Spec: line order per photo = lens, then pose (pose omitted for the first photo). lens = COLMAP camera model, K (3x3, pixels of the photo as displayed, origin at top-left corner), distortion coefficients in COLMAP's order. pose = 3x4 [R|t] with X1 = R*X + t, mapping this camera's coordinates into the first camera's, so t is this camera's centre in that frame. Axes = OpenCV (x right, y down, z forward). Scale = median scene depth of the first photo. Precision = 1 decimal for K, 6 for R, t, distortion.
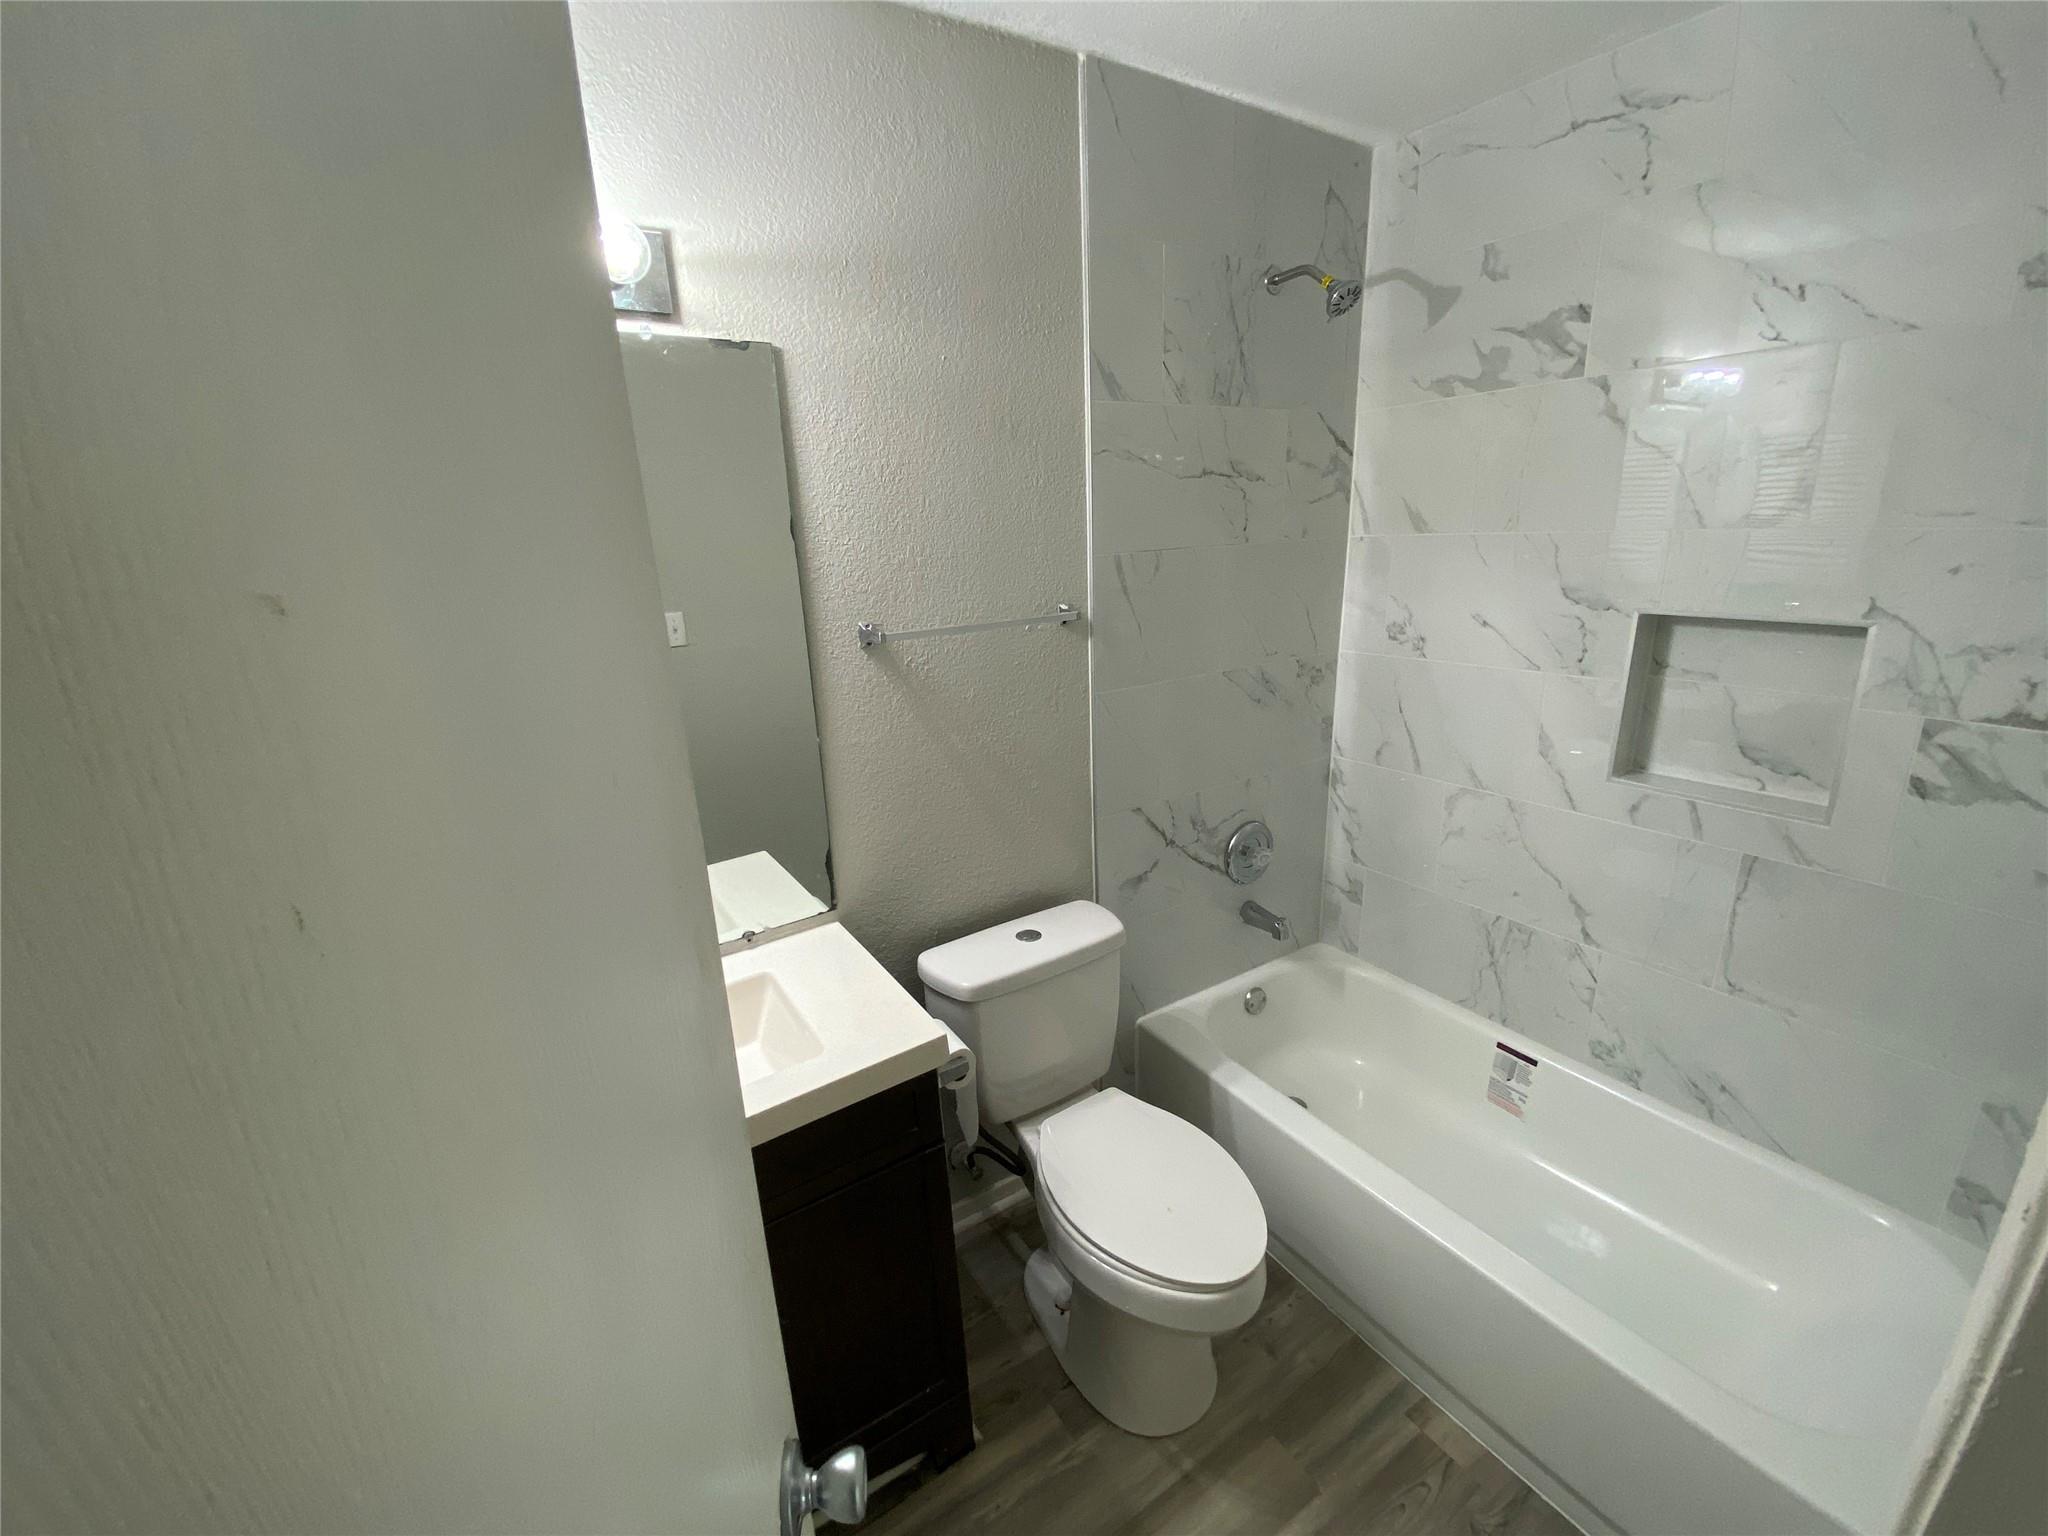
lens RADIAL K [[822.4, 0, 1012.2], [0, 822.4, 770.7], [0, 0, 1]] dist [0.018050, -0.018774]
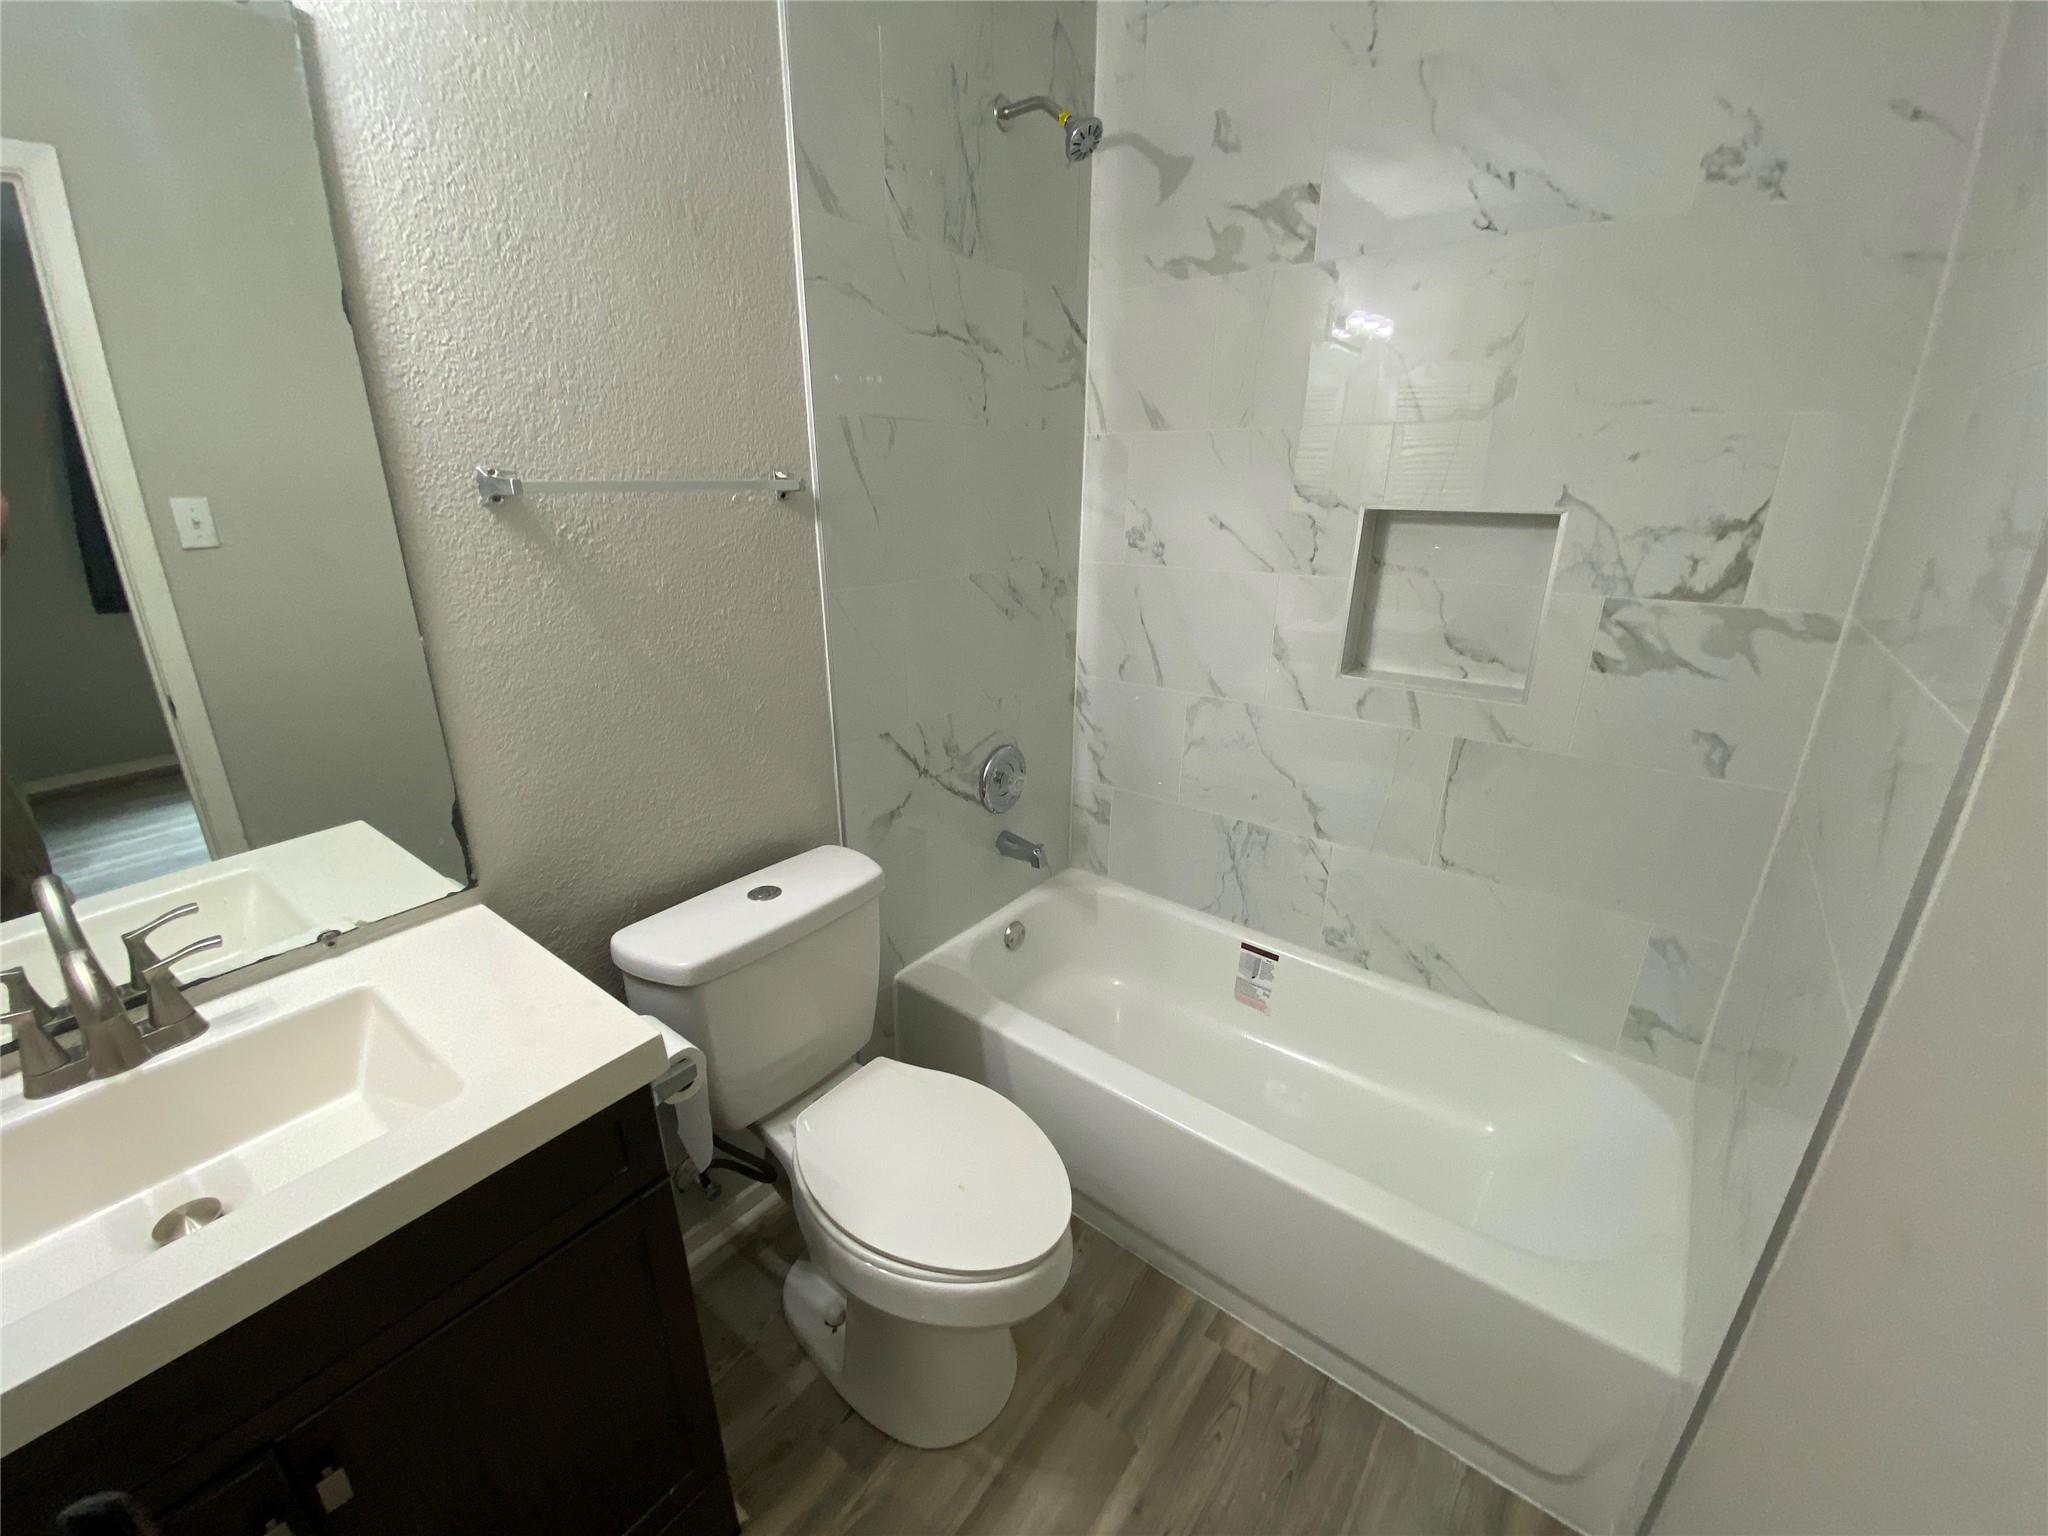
lens RADIAL K [[822.4, 0, 1012.2], [0, 822.4, 770.7], [0, 0, 1]] dist [0.018050, -0.018774]
pose [[0.938877, -0.068031, 0.337463, -0.014977], [0.050849, 0.996932, 0.059507, 0.046189], [-0.340476, -0.038710, 0.939456, 0.168994]]
